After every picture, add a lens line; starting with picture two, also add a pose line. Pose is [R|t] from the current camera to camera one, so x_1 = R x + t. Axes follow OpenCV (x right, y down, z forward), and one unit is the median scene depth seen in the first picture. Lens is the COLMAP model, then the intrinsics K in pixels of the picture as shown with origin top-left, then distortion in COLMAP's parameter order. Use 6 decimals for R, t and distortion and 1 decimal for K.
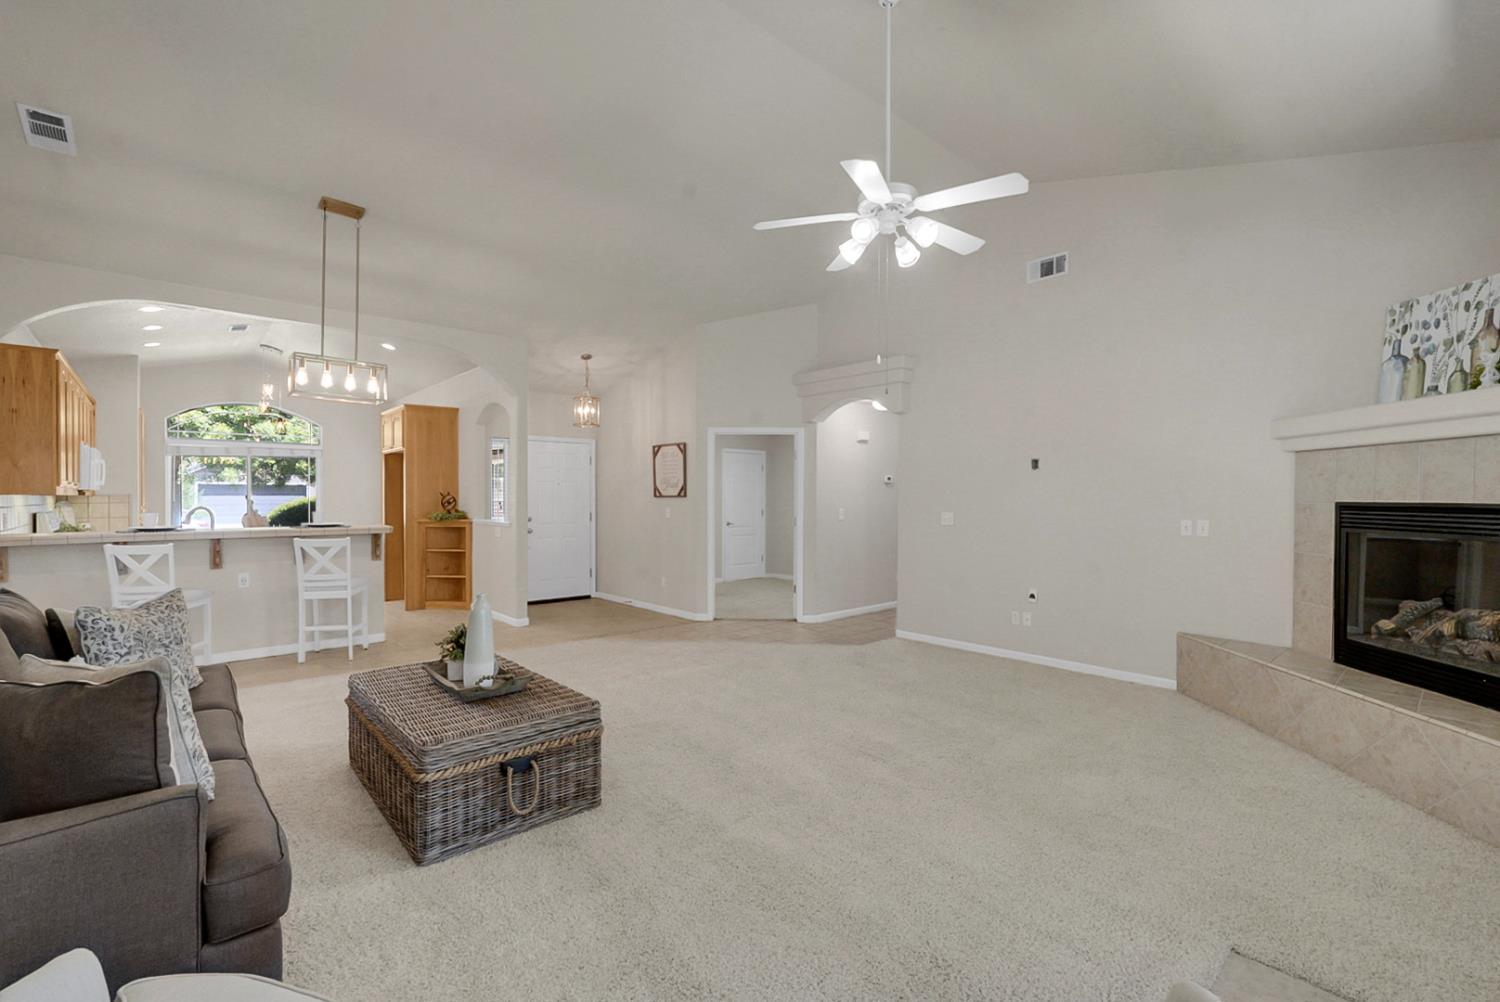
lens RADIAL K [[672.8, 0, 724.5], [0, 672.8, 510.3], [0, 0, 1]] dist [-0.014312, 0.005876]
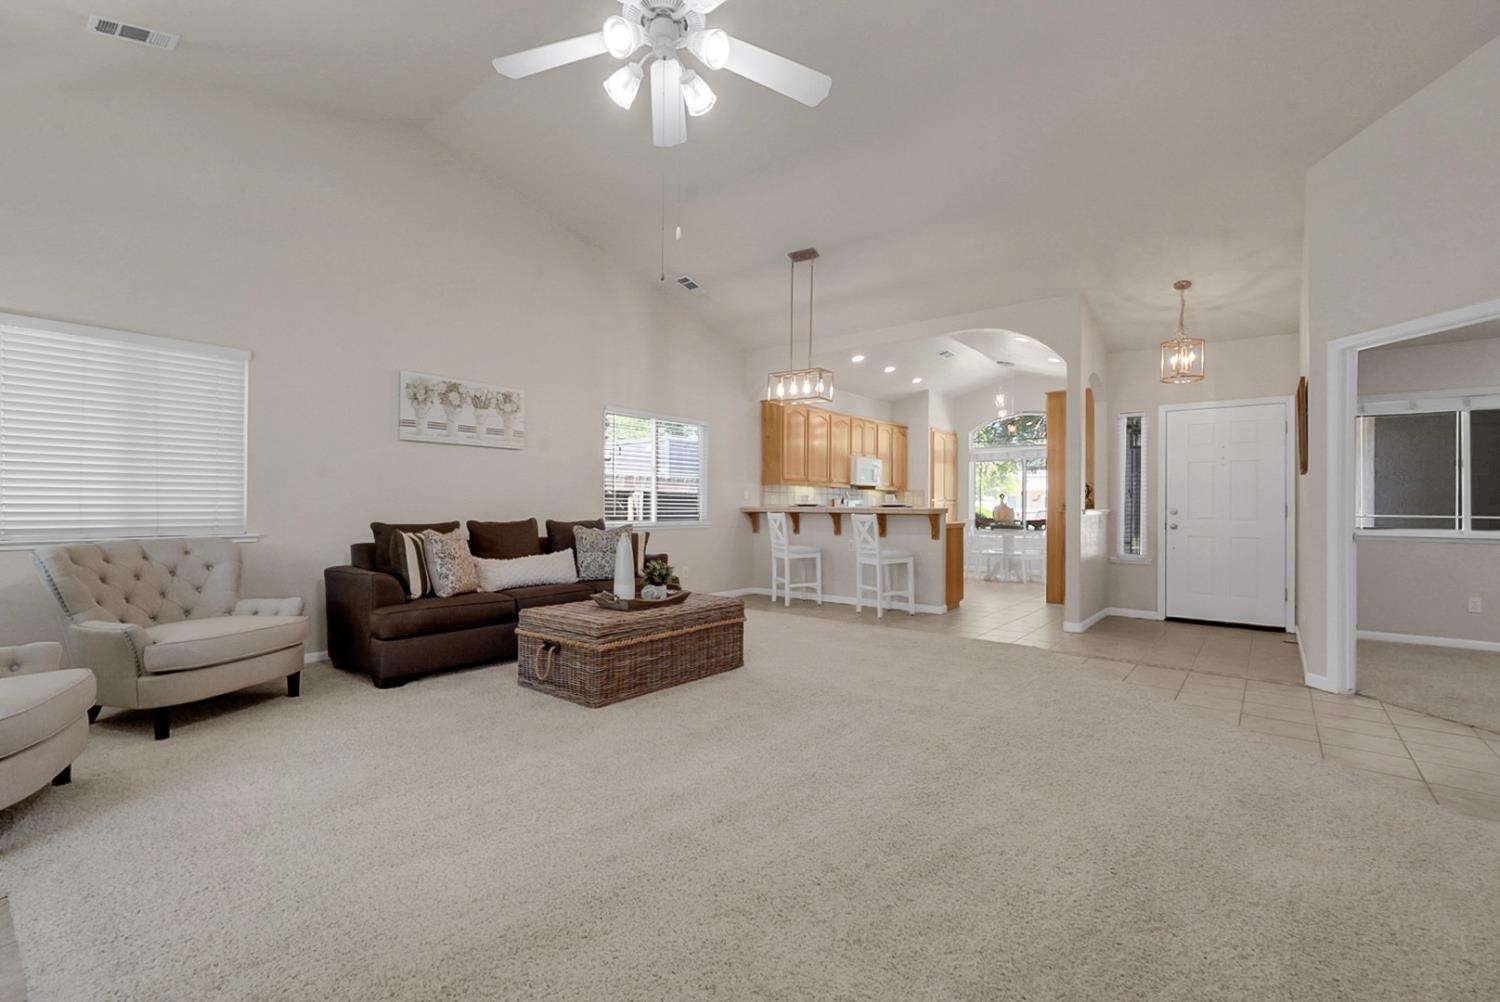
lens RADIAL K [[672.8, 0, 761.9], [0, 672.8, 503.9], [0, 0, 1]] dist [-0.014312, 0.005876]
pose [[0.182836, -0.000409, -0.983143, 0.847045], [-0.031176, 0.999495, -0.006214, 0.052545], [0.982649, 0.031787, 0.182731, 0.843538]]
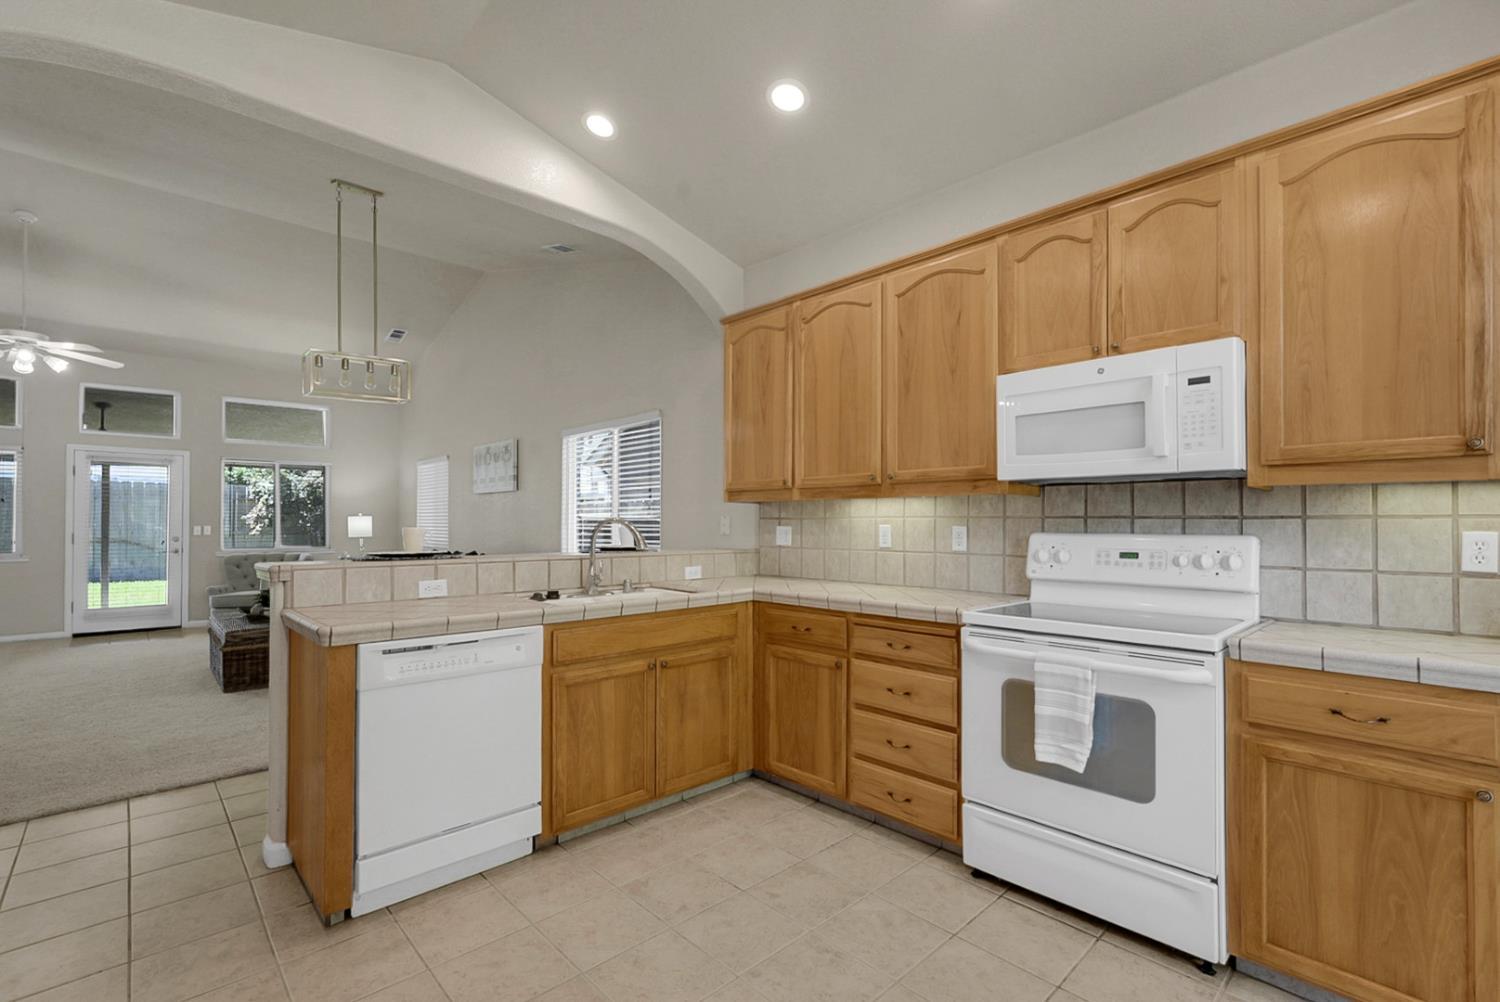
lens RADIAL K [[672.8, 0, 744.0], [0, 672.8, 515.5], [0, 0, 1]] dist [-0.014312, 0.005876]
pose [[-0.999900, 0.000359, -0.014134, -1.392328], [0.000187, 0.999926, 0.012195, -0.022114], [0.014137, 0.012191, -0.999826, 2.380501]]
